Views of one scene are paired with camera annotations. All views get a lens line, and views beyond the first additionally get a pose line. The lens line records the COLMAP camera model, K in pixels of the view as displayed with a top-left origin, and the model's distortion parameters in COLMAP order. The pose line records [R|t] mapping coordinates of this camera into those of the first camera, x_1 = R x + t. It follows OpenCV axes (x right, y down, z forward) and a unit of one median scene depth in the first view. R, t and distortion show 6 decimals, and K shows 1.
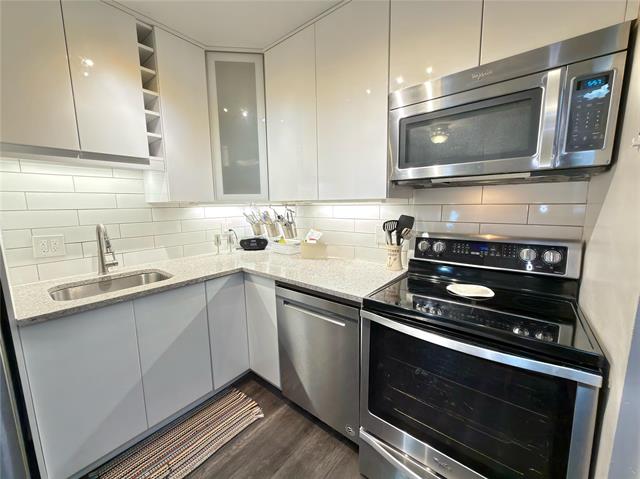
lens RADIAL K [[255.2, 0, 321.4], [0, 255.2, 239.2], [0, 0, 1]] dist [0.001403, 0.000195]
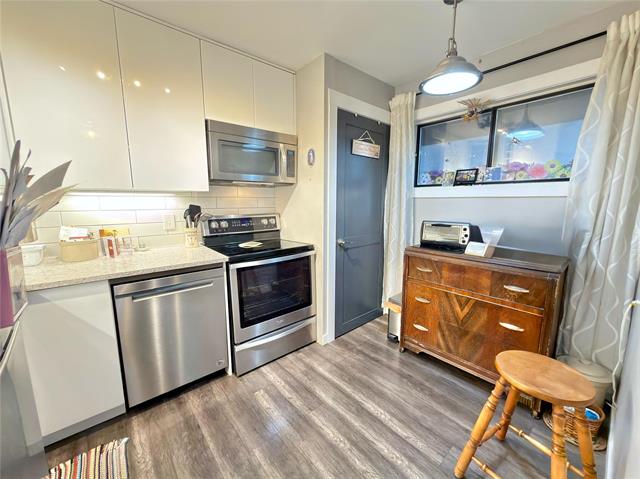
lens RADIAL K [[255.2, 0, 322.7], [0, 255.2, 239.6], [0, 0, 1]] dist [0.001403, 0.000195]
pose [[0.169454, -0.130719, 0.976831, -0.938626], [0.133856, 0.985033, 0.108596, 0.032150], [-0.976406, 0.112353, 0.184415, 0.138091]]
